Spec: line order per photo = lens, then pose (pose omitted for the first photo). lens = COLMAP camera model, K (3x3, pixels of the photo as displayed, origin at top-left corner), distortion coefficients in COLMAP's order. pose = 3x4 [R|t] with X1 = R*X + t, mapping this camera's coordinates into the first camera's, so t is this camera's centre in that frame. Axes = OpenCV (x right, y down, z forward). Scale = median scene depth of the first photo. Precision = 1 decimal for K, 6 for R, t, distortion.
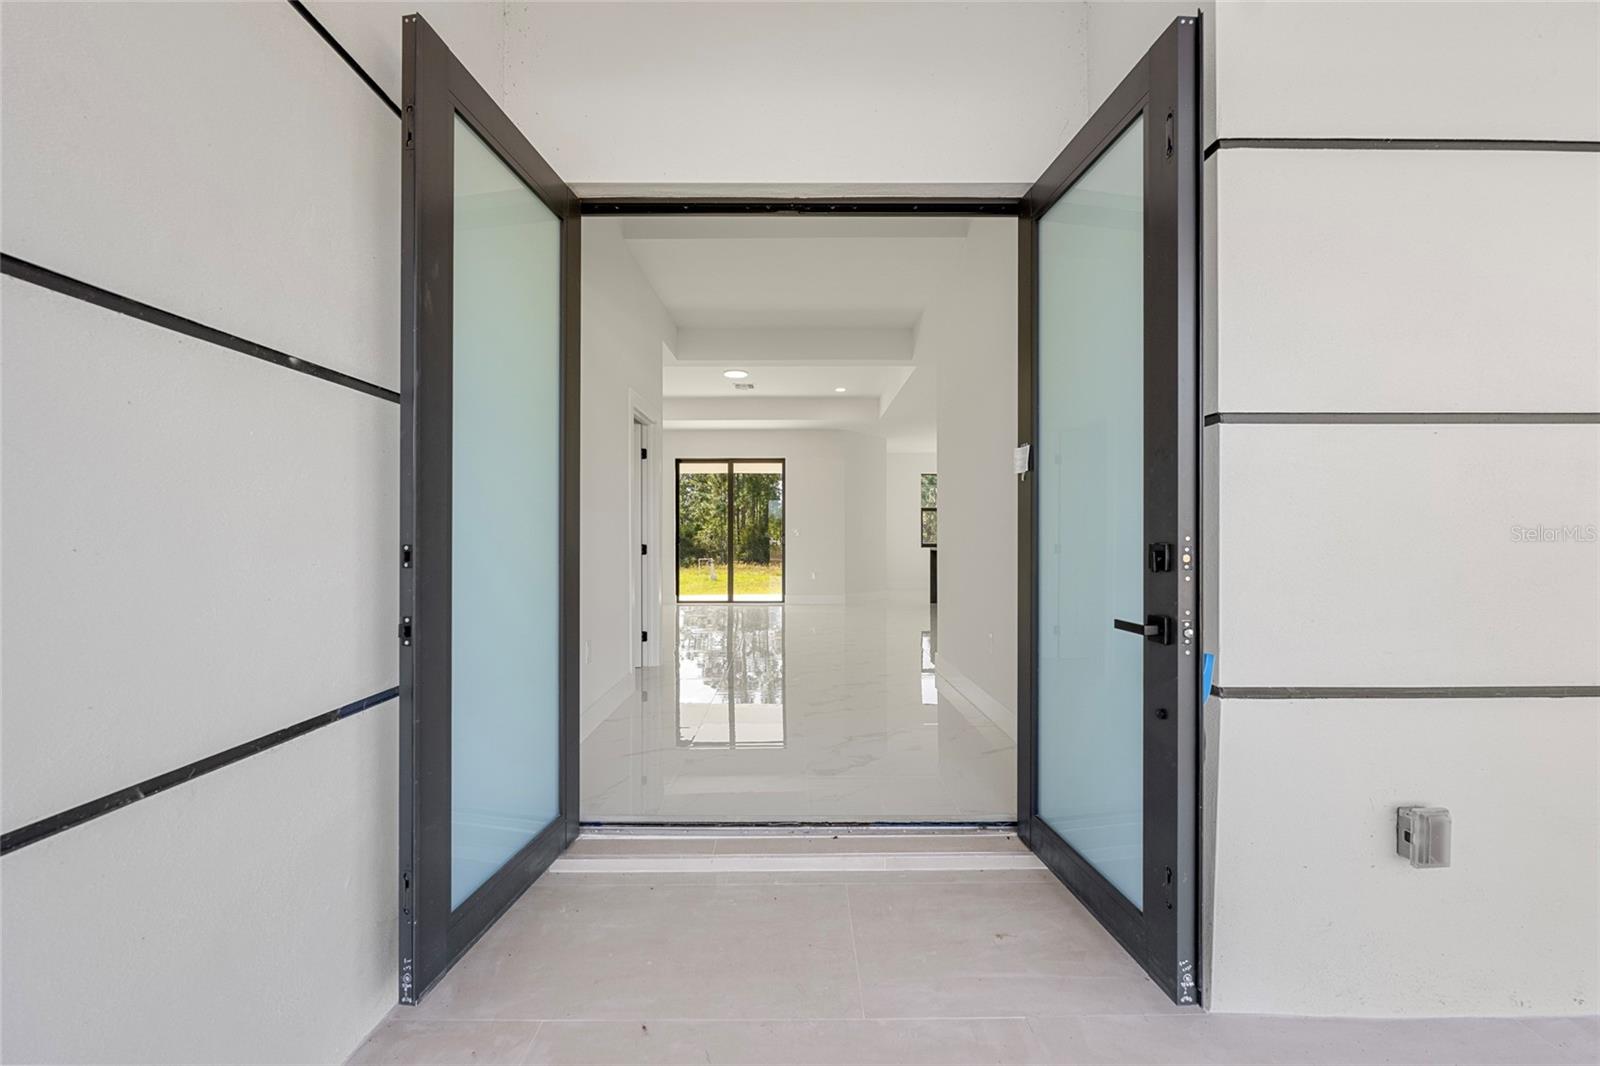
lens RADIAL K [[635.1, 0, 796.9], [0, 635.1, 521.1], [0, 0, 1]] dist [0.000300, -0.000045]
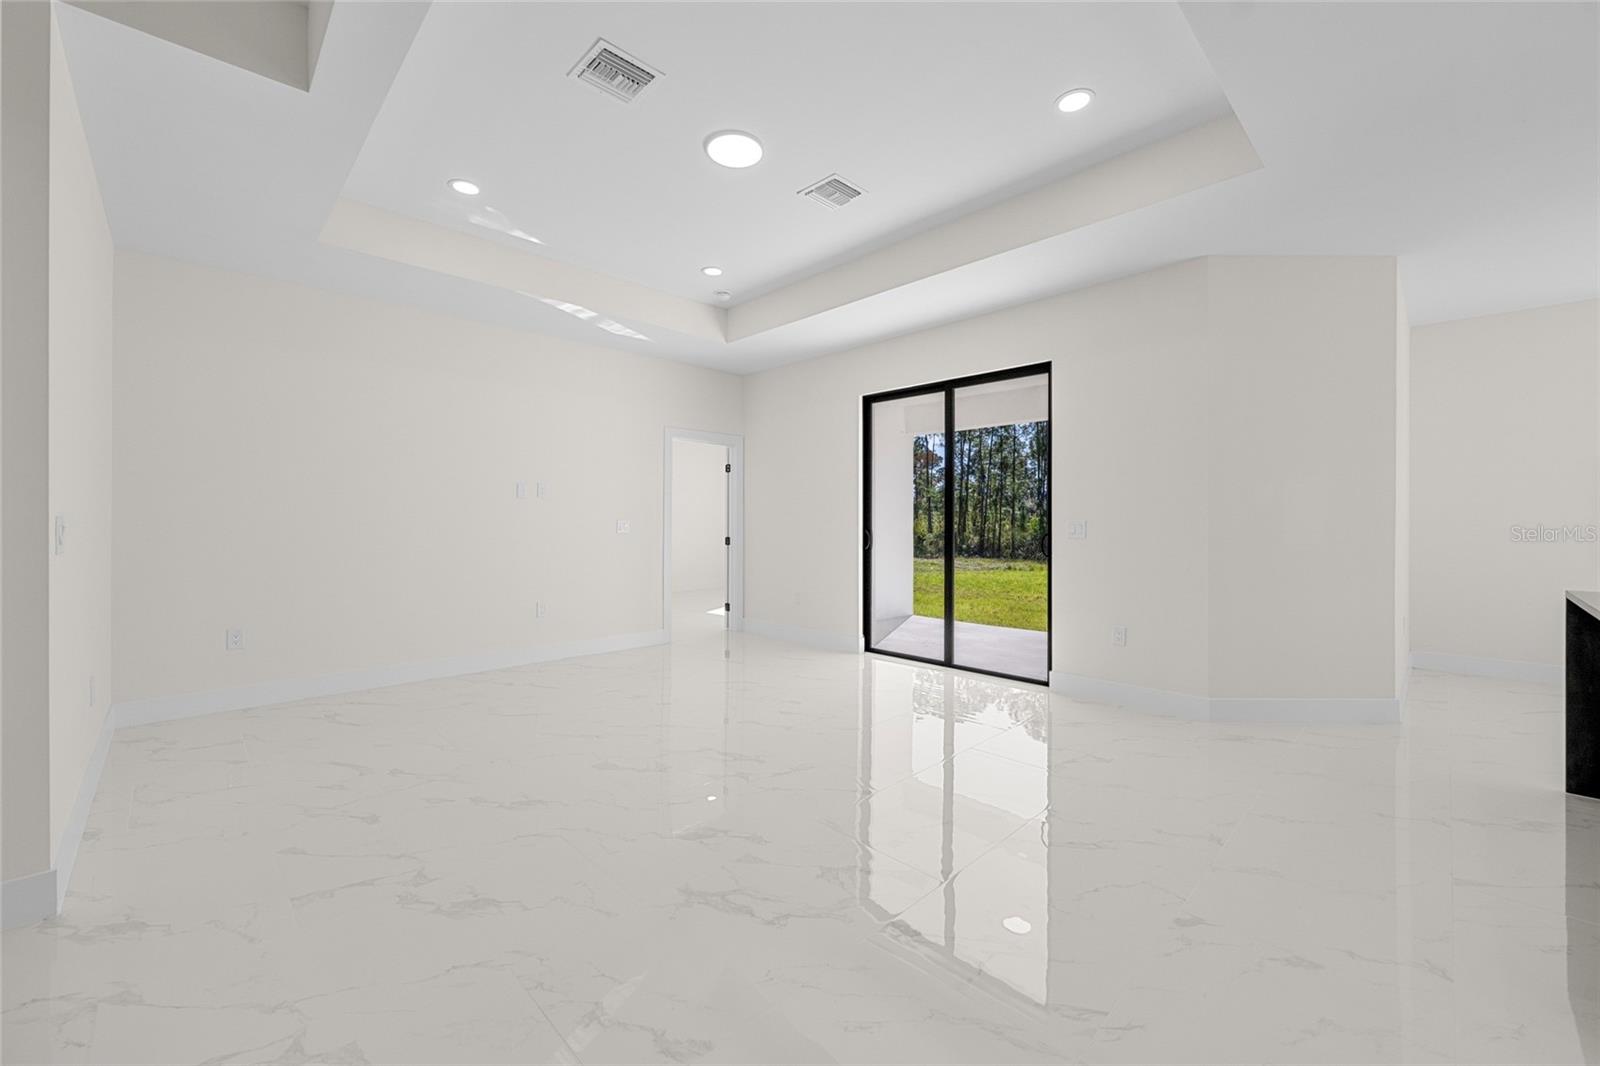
lens RADIAL K [[635.1, 0, 796.9], [0, 635.1, 521.1], [0, 0, 1]] dist [0.000300, -0.000045]
pose [[0.696562, 0.001018, -0.717496, 0.159019], [0.017093, 0.999692, 0.018013, 0.001148], [0.717293, -0.024811, 0.696330, 0.514755]]
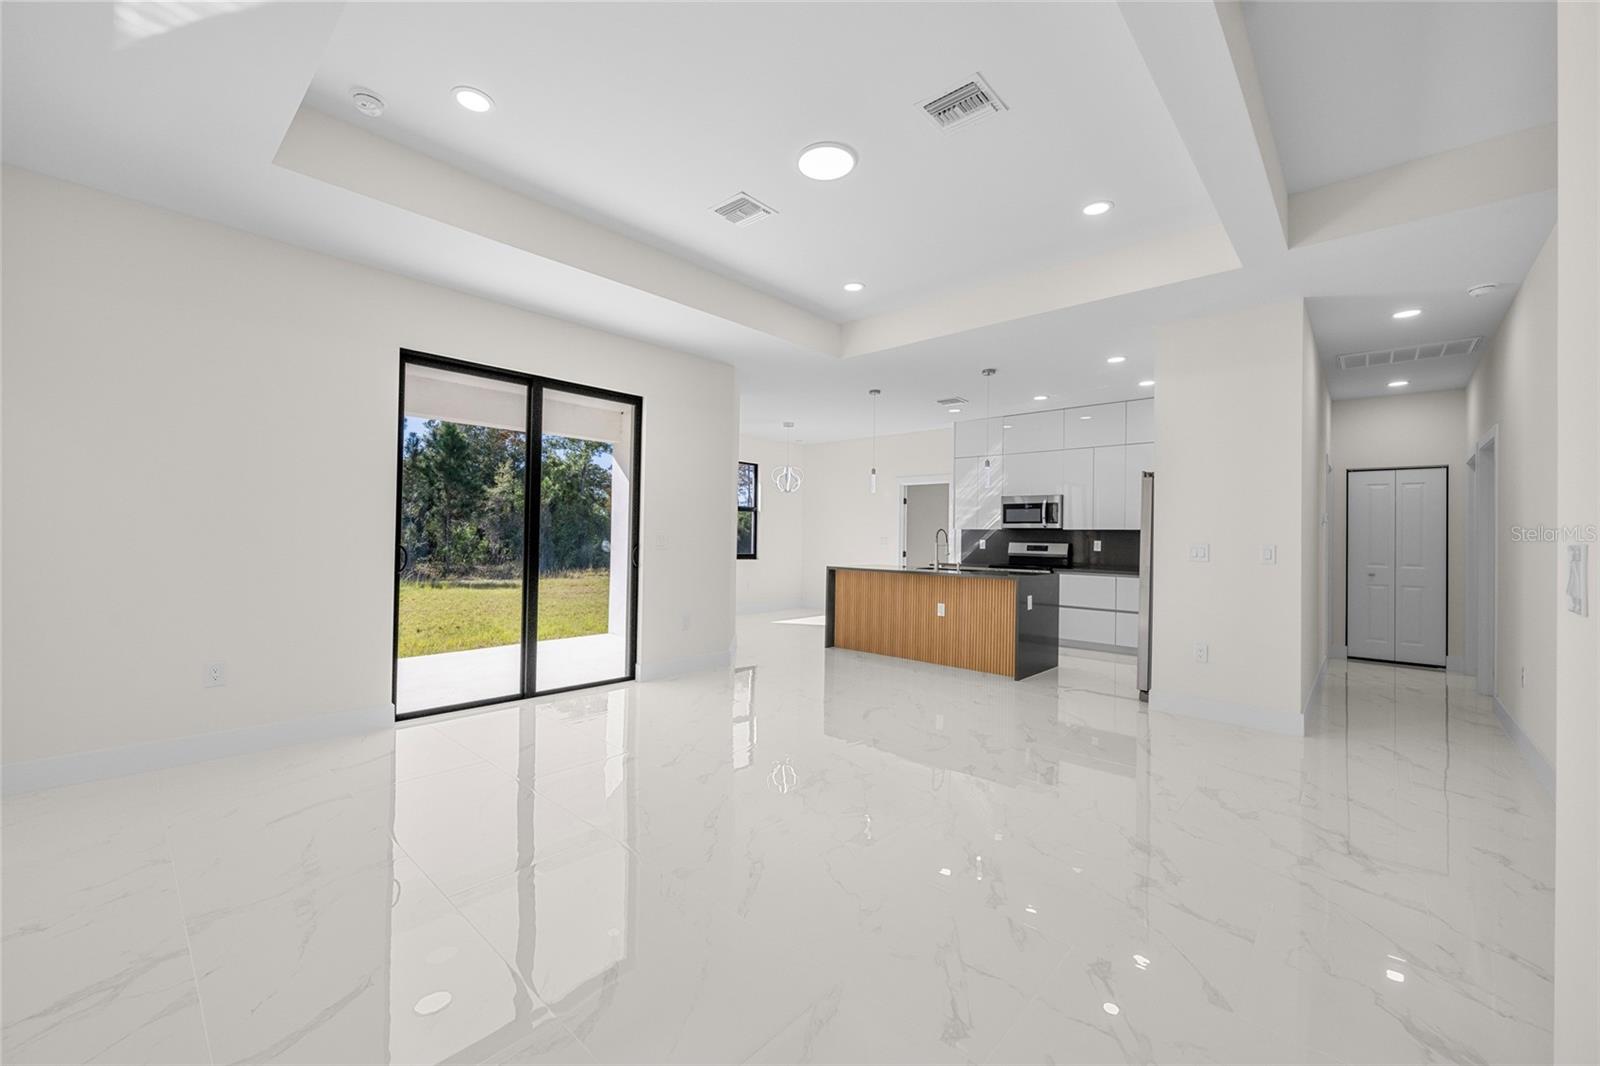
lens RADIAL K [[631.1, 0, 794.7], [0, 631.1, 529.6], [0, 0, 1]] dist [-0.000383, 0.000229]
pose [[0.681077, 0.020630, 0.731921, -0.279446], [-0.035438, 0.999360, 0.004809, 0.001086], [-0.731353, -0.029213, 0.681373, 0.512419]]
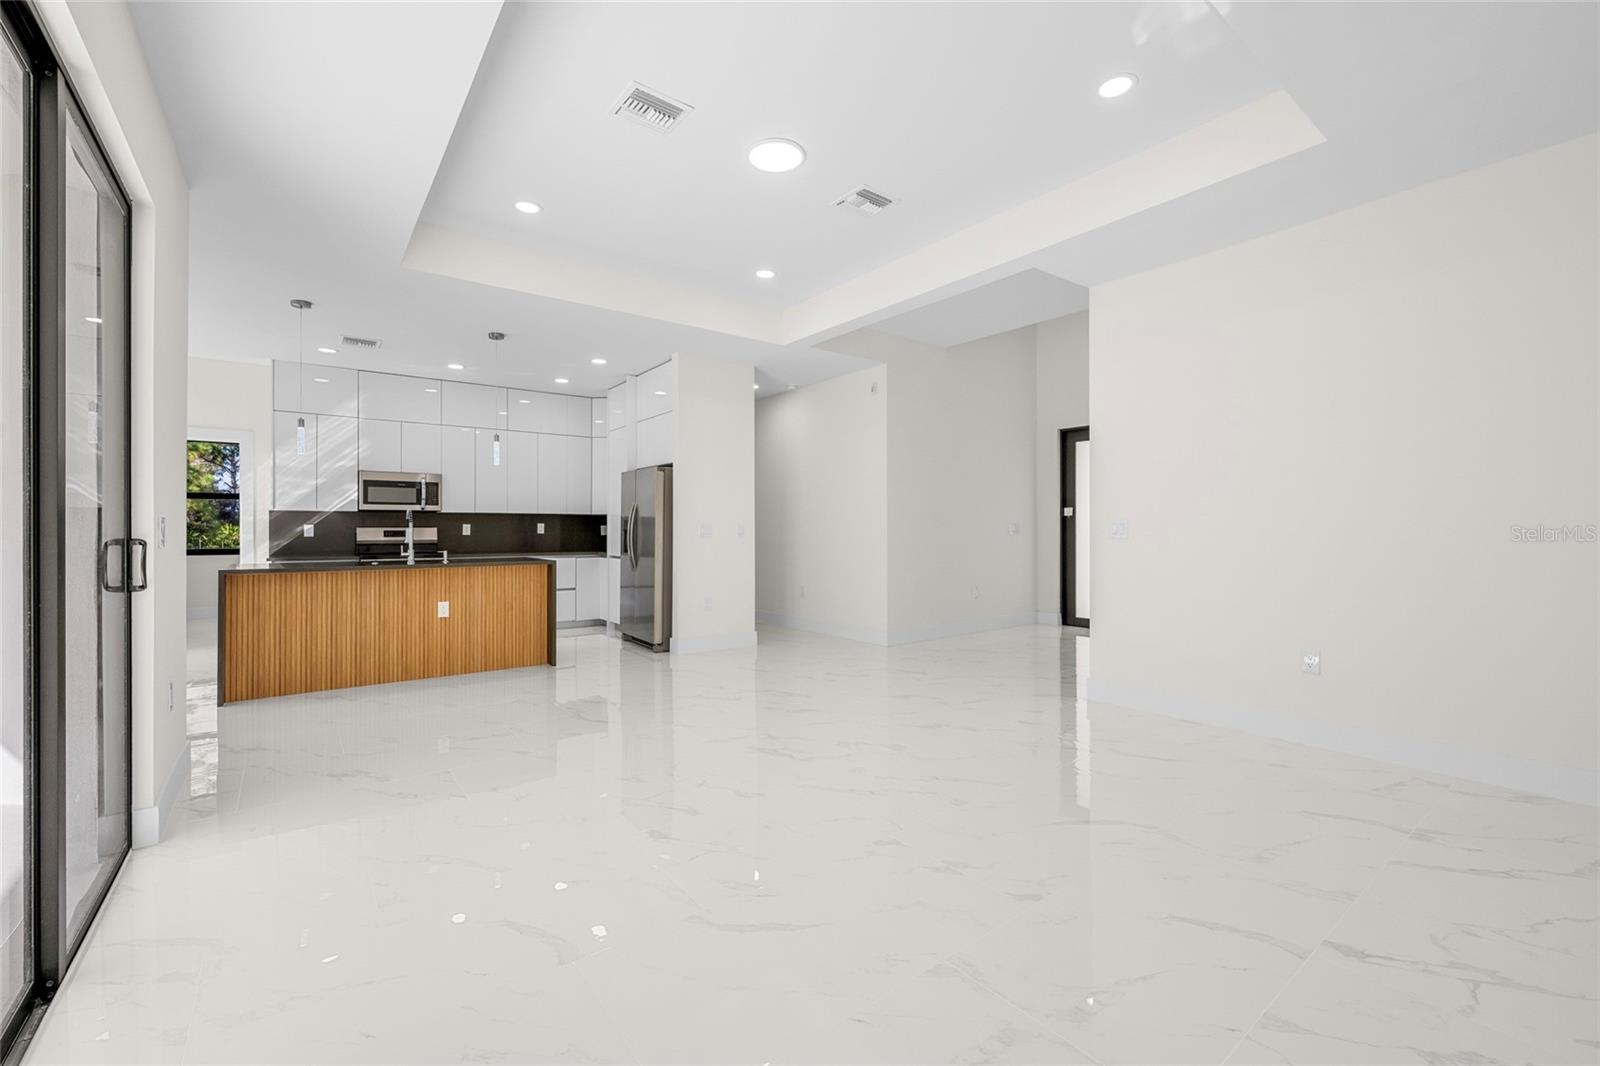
lens RADIAL K [[667.6, 0, 794.7], [0, 667.6, 530.5], [0, 0, 1]] dist [-0.000473, -0.000003]
pose [[-0.604141, -0.000163, 0.796878, -0.318541], [-0.019707, 0.999697, -0.014737, 0.014649], [-0.796634, -0.024608, -0.603961, 0.874317]]
